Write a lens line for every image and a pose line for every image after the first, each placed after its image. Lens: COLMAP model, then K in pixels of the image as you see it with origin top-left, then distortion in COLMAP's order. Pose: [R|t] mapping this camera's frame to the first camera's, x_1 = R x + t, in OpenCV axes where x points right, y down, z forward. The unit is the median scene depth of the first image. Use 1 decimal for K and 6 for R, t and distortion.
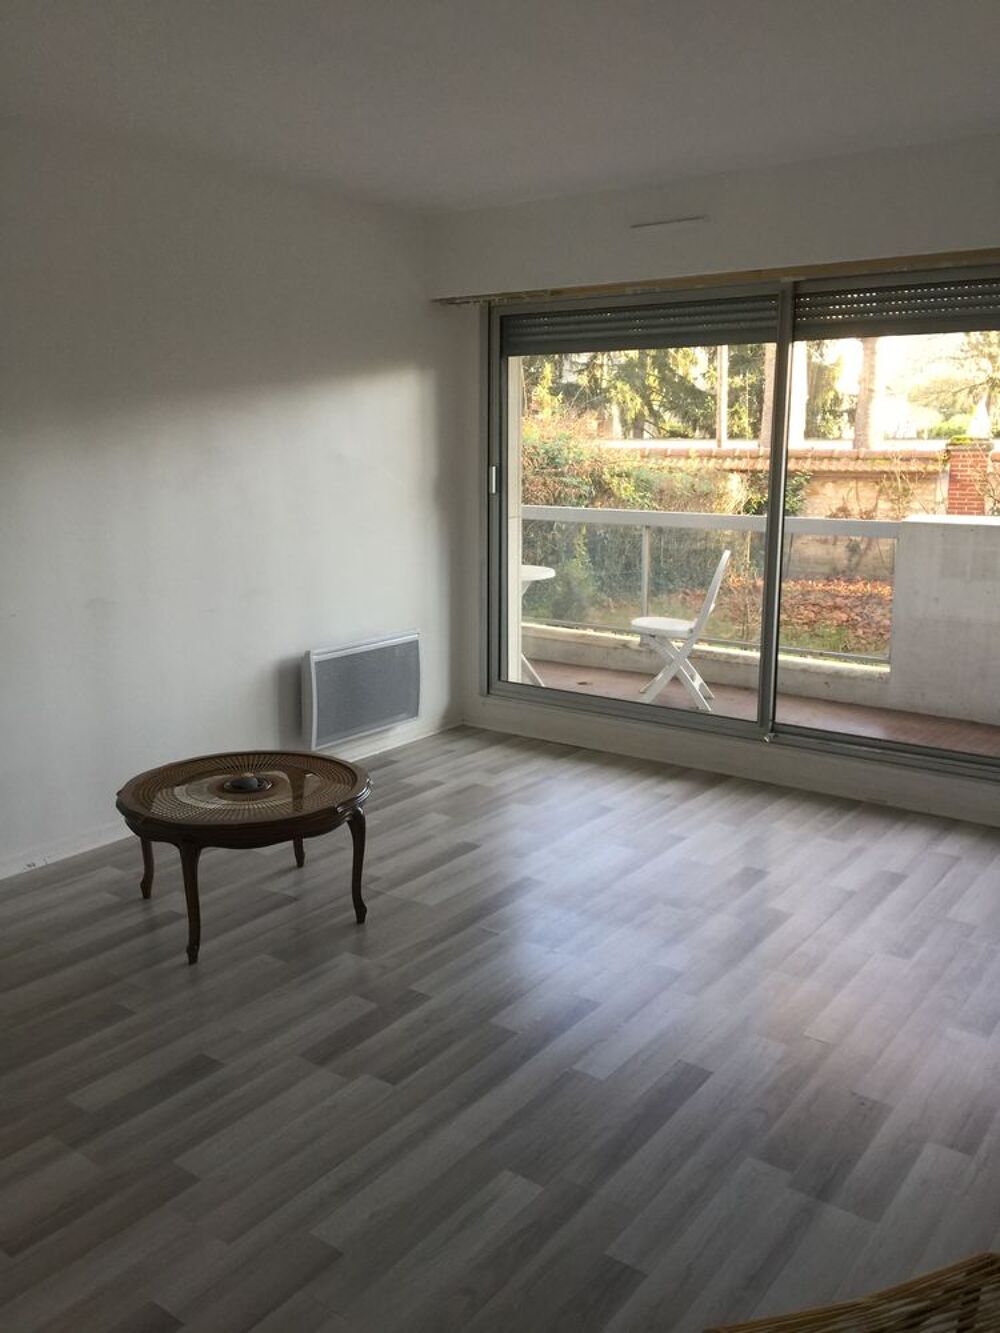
lens RADIAL K [[1131.1, 0, 508.6], [0, 1131.1, 666.0], [0, 0, 1]] dist [0.050776, -0.037644]
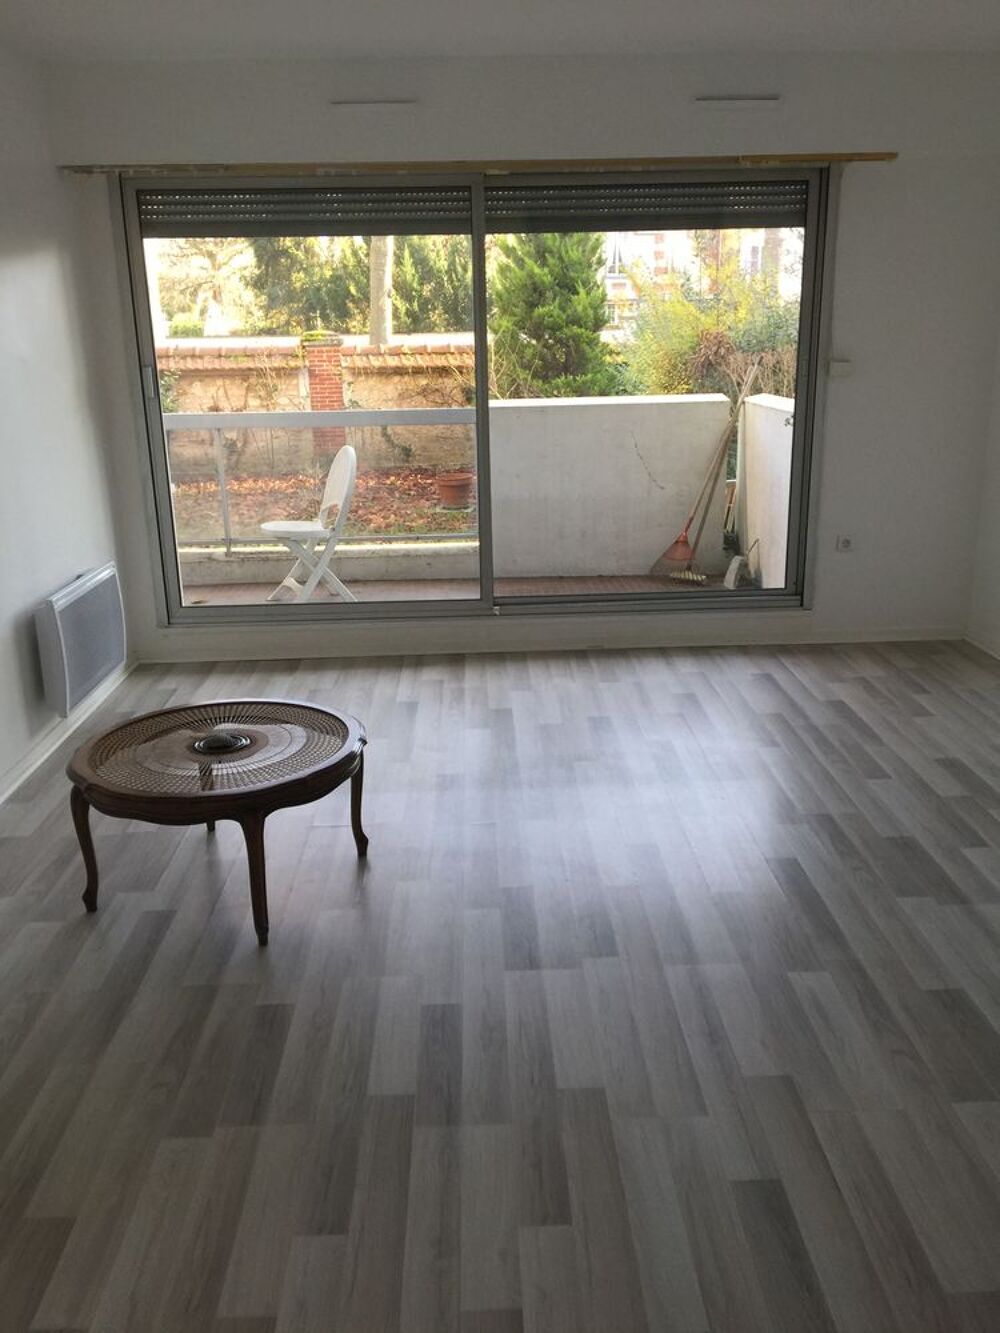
lens RADIAL K [[1131.1, 0, 498.0], [0, 1131.1, 673.4], [0, 0, 1]] dist [0.050776, -0.037644]
pose [[0.780066, -0.198492, 0.593378, -0.158905], [0.145796, 0.979905, 0.136123, -0.009657], [-0.608474, -0.019673, 0.793330, 0.051882]]
